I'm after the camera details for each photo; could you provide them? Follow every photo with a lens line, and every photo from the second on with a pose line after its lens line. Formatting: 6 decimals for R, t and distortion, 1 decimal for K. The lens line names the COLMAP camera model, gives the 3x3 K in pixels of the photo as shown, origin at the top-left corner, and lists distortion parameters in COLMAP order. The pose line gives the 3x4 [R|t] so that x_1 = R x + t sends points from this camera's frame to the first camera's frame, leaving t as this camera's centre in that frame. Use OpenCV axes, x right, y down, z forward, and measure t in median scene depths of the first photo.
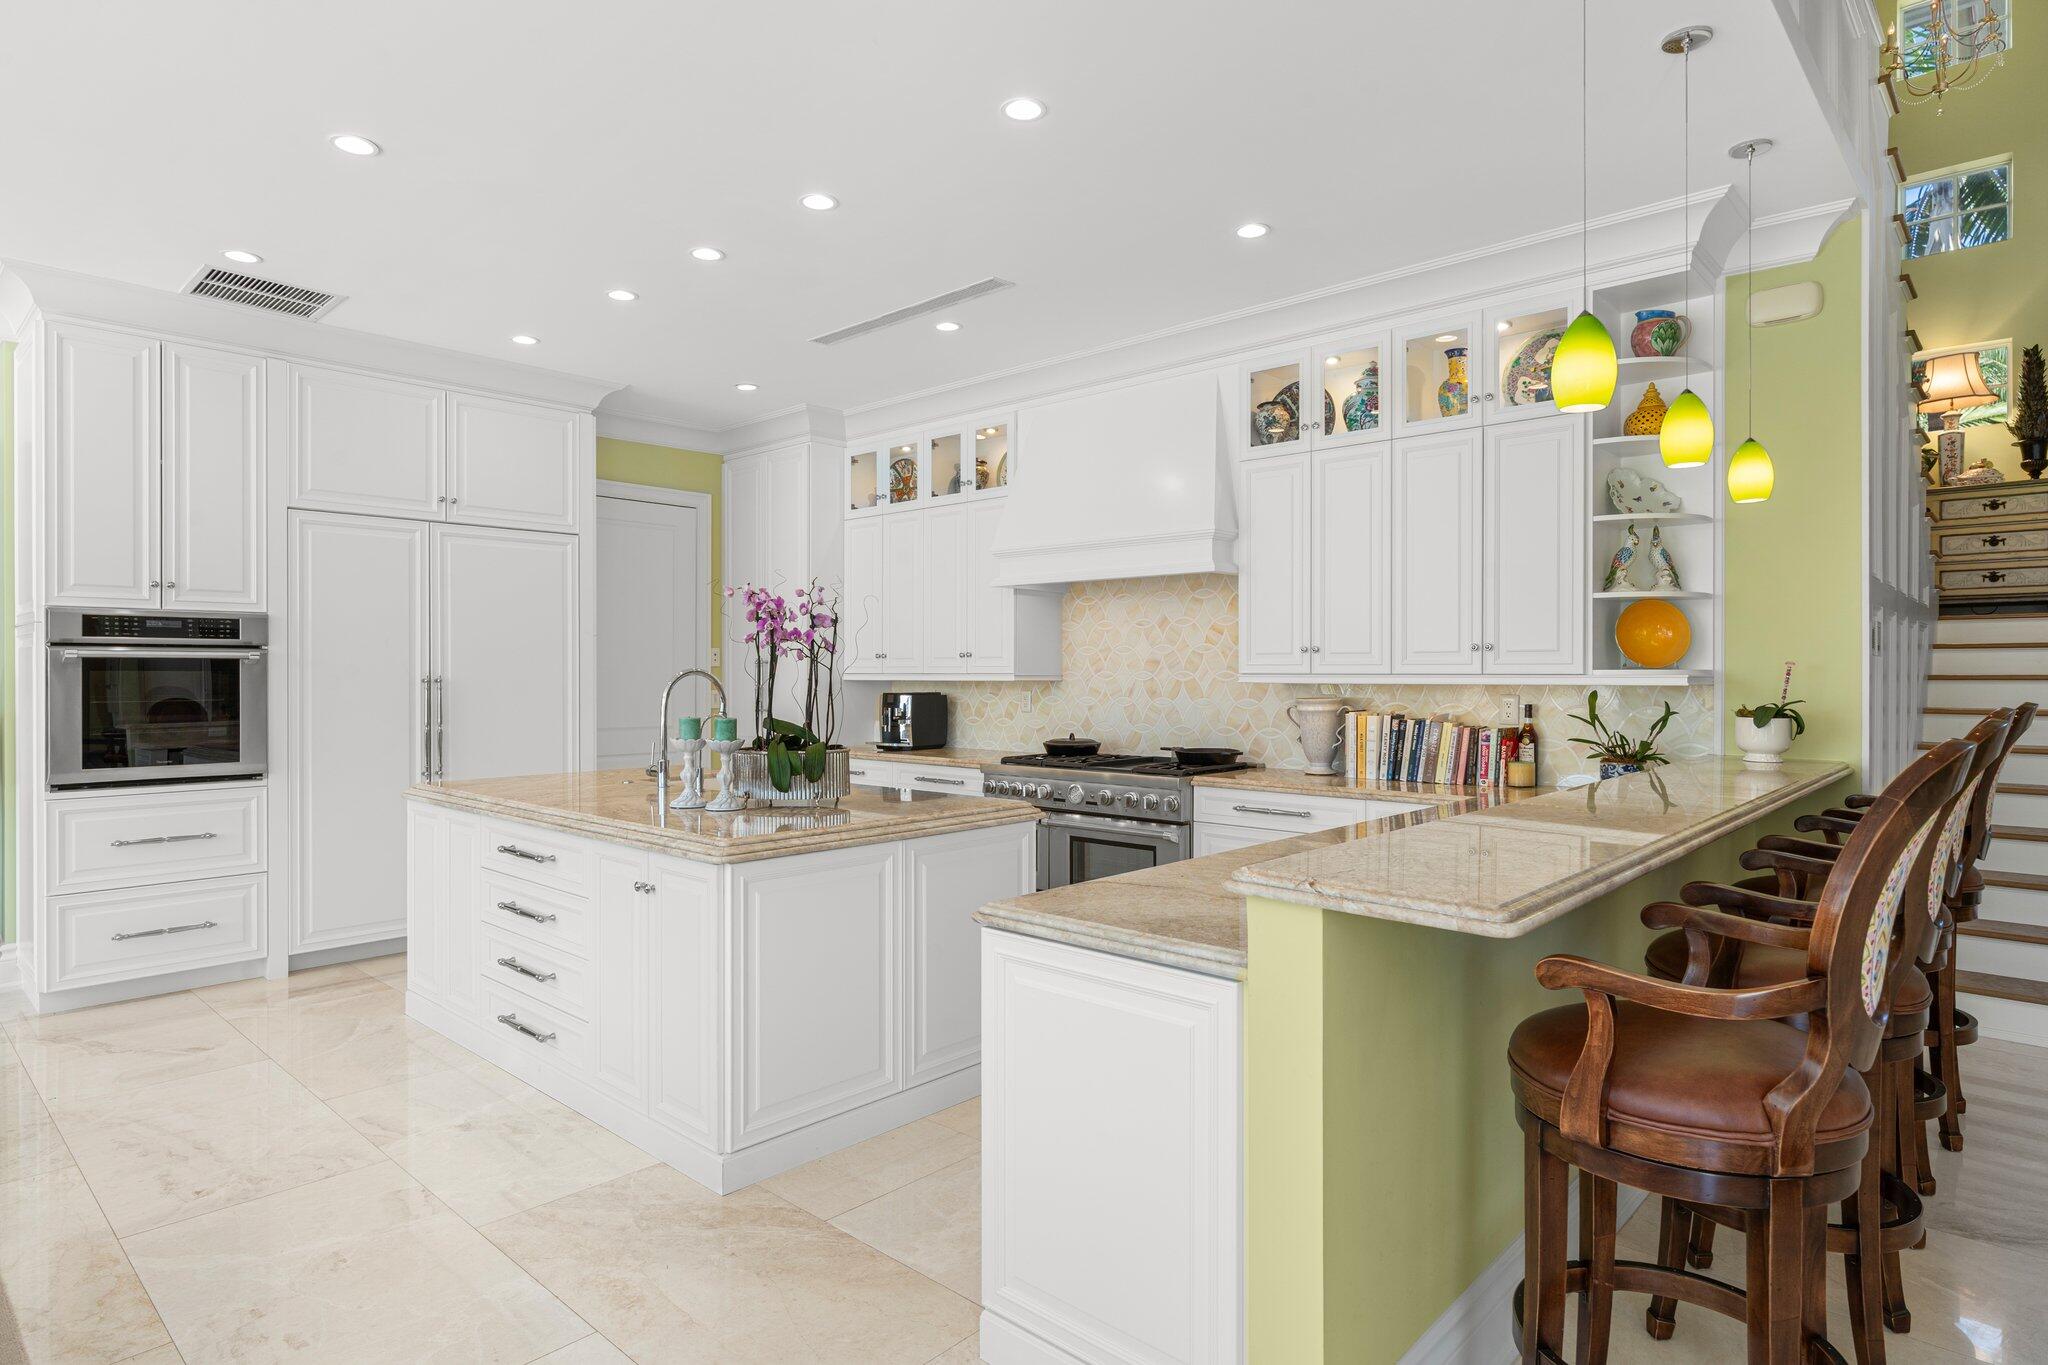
lens RADIAL K [[1112.0, 0, 1027.5], [0, 1112.0, 675.0], [0, 0, 1]] dist [-0.002879, -0.001584]
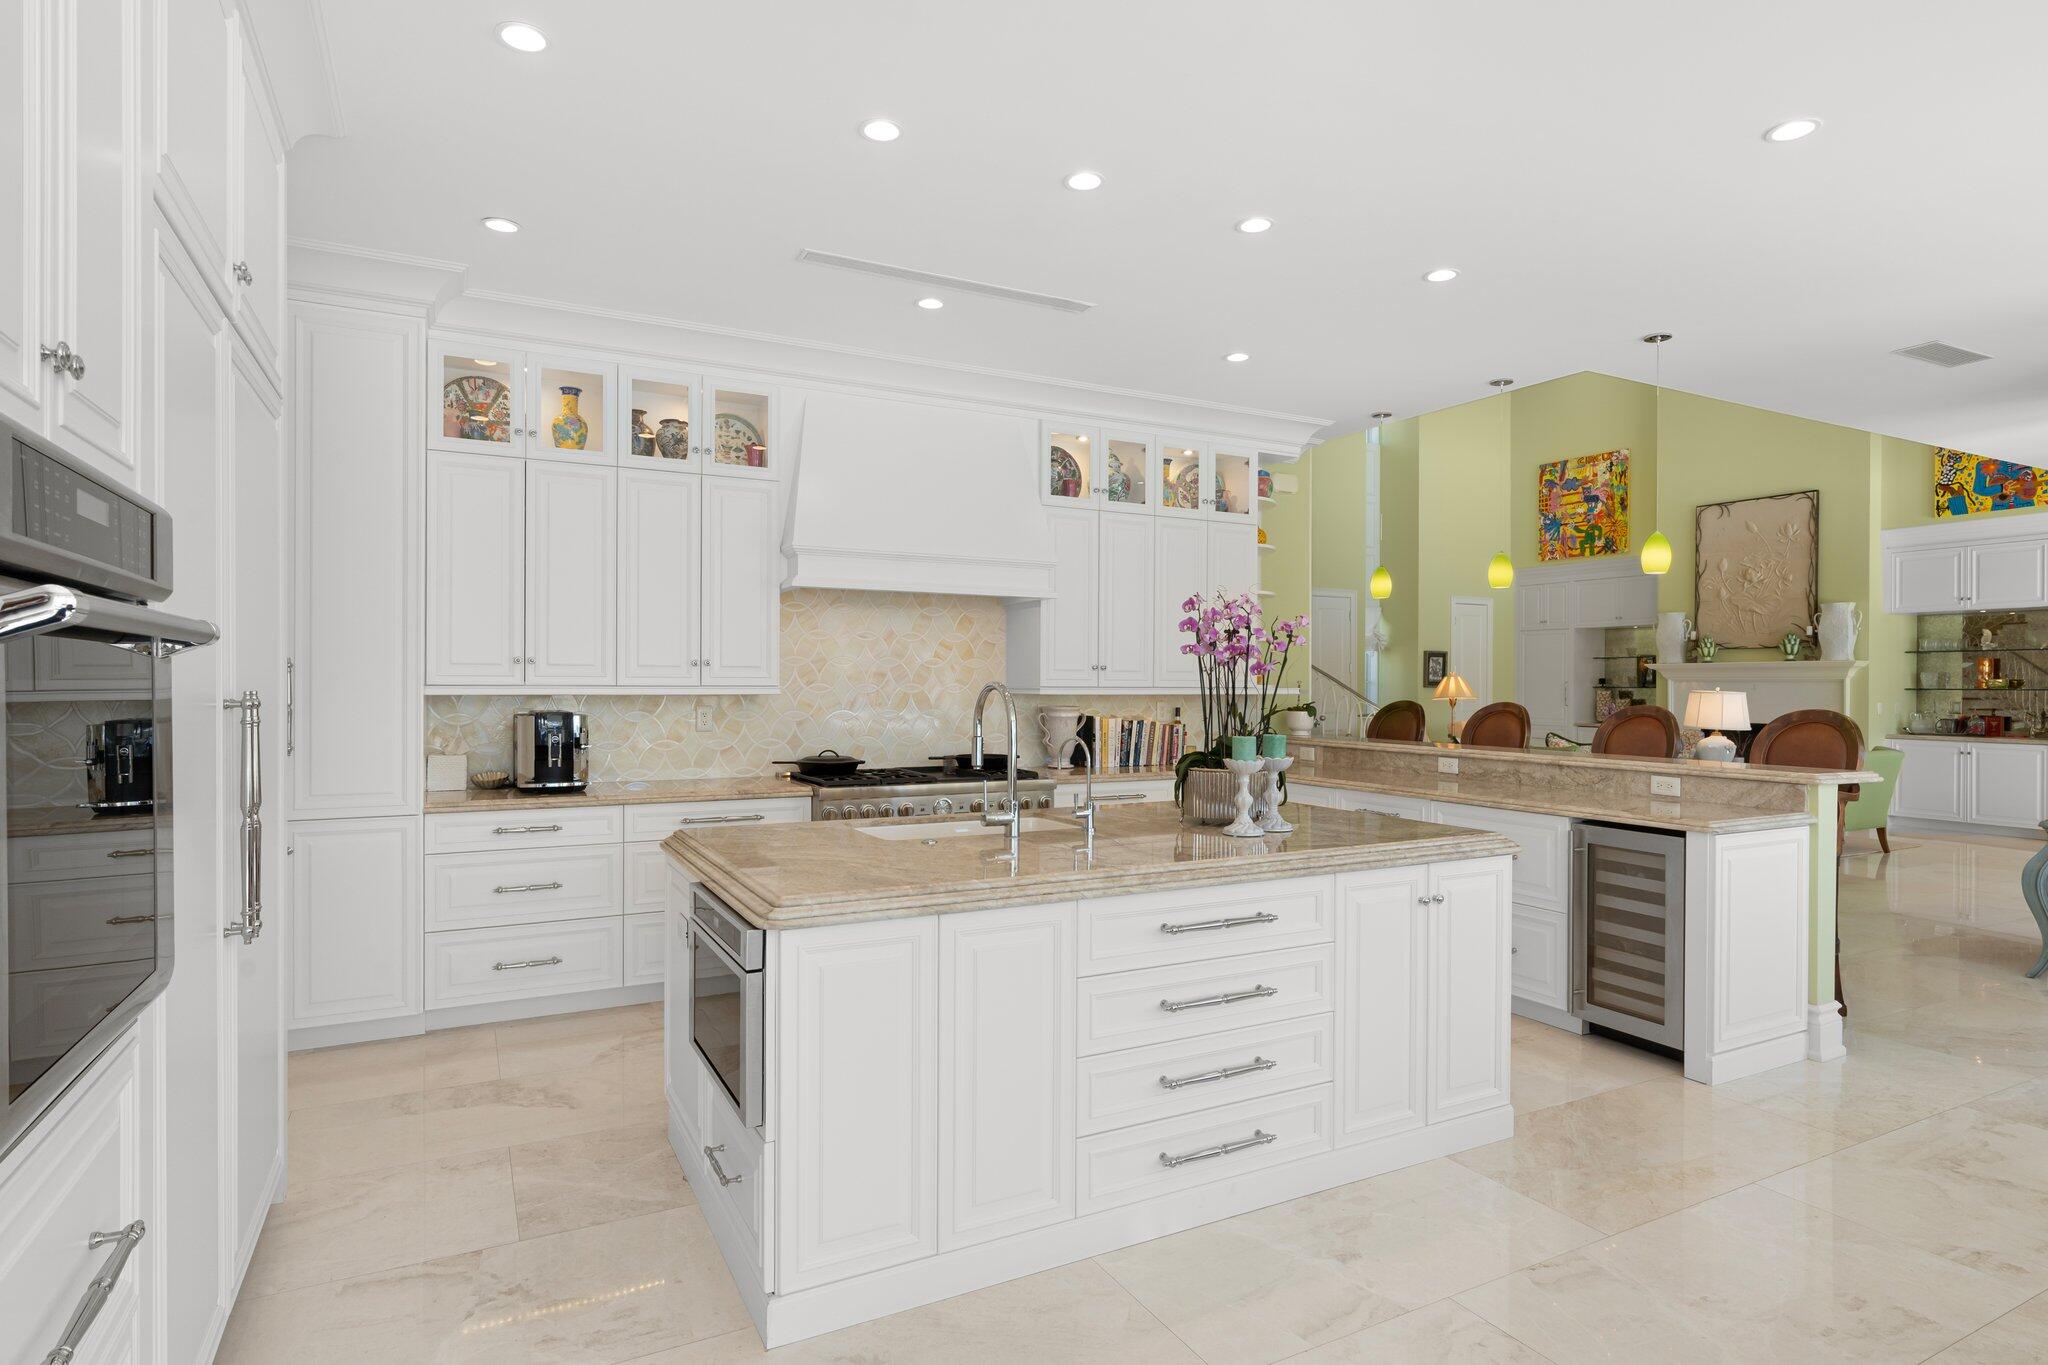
lens RADIAL K [[1061.3, 0, 1011.2], [0, 1061.3, 691.0], [0, 0, 1]] dist [-0.009910, 0.005611]
pose [[0.349249, -0.003556, 0.937023, -0.883040], [-0.001159, 0.999990, 0.004227, -0.001528], [-0.937029, -0.002562, 0.349242, 0.653490]]
